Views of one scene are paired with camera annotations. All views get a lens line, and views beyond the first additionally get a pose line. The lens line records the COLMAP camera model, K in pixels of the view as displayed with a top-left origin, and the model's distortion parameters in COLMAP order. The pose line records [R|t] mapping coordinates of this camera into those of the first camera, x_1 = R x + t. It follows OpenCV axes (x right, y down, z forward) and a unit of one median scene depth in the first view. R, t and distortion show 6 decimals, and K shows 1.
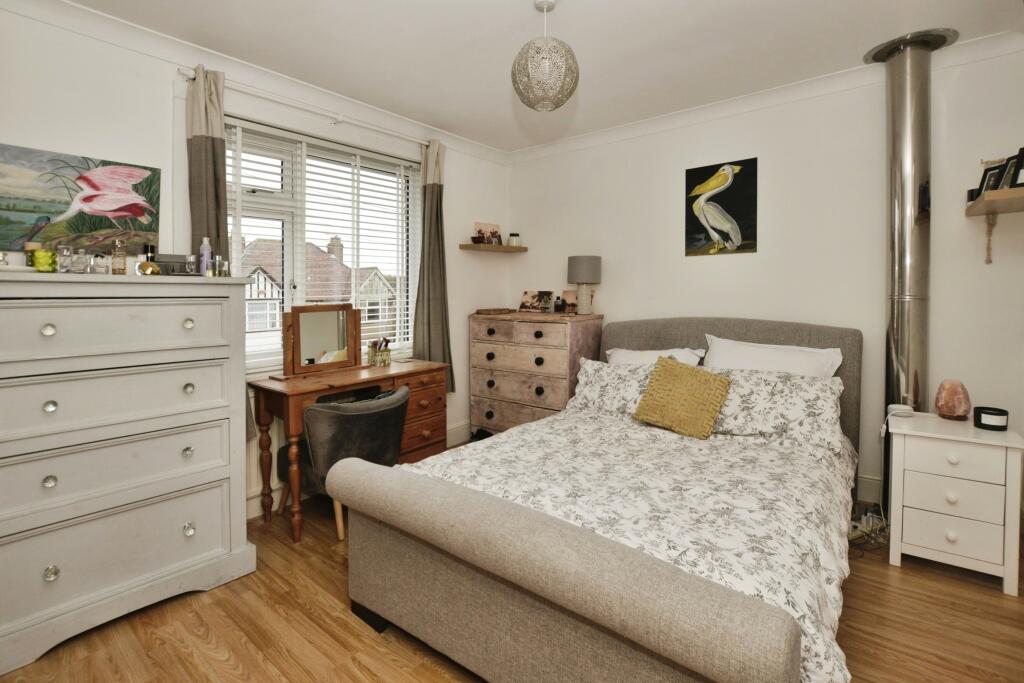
lens RADIAL K [[455.9, 0, 514.1], [0, 455.9, 310.9], [0, 0, 1]] dist [-0.031012, -0.000211]
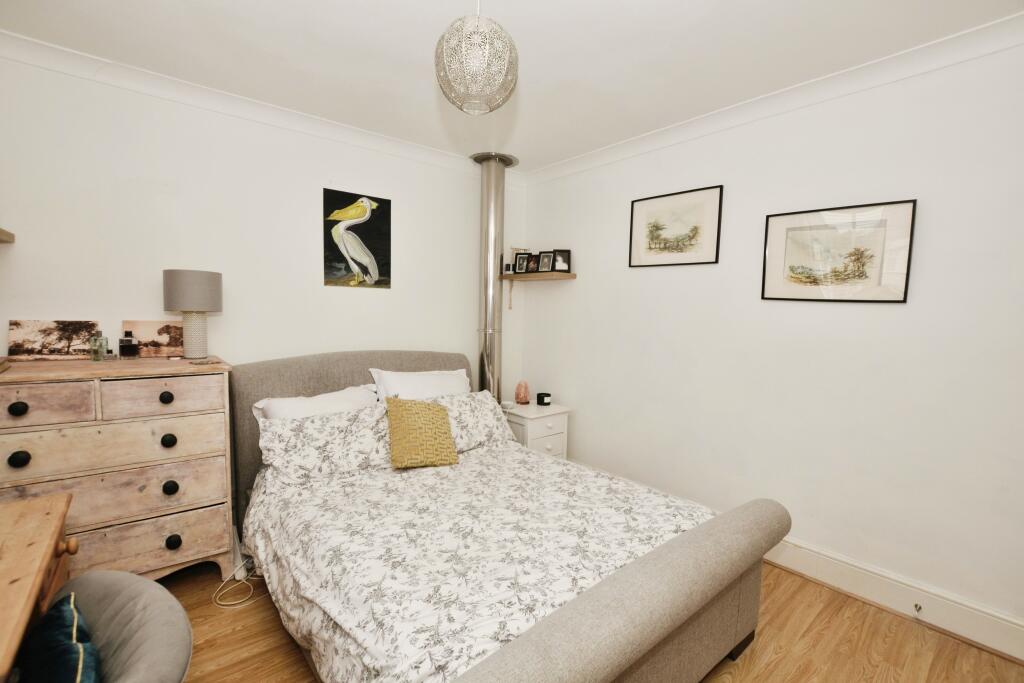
lens RADIAL K [[443.8, 0, 512.2], [0, 443.8, 360.5], [0, 0, 1]] dist [-0.028032, 0.000070]
pose [[0.222346, -0.087322, 0.971049, -0.421049], [0.012289, 0.996153, 0.086766, -0.043481], [-0.974890, -0.007358, 0.222564, 0.446886]]
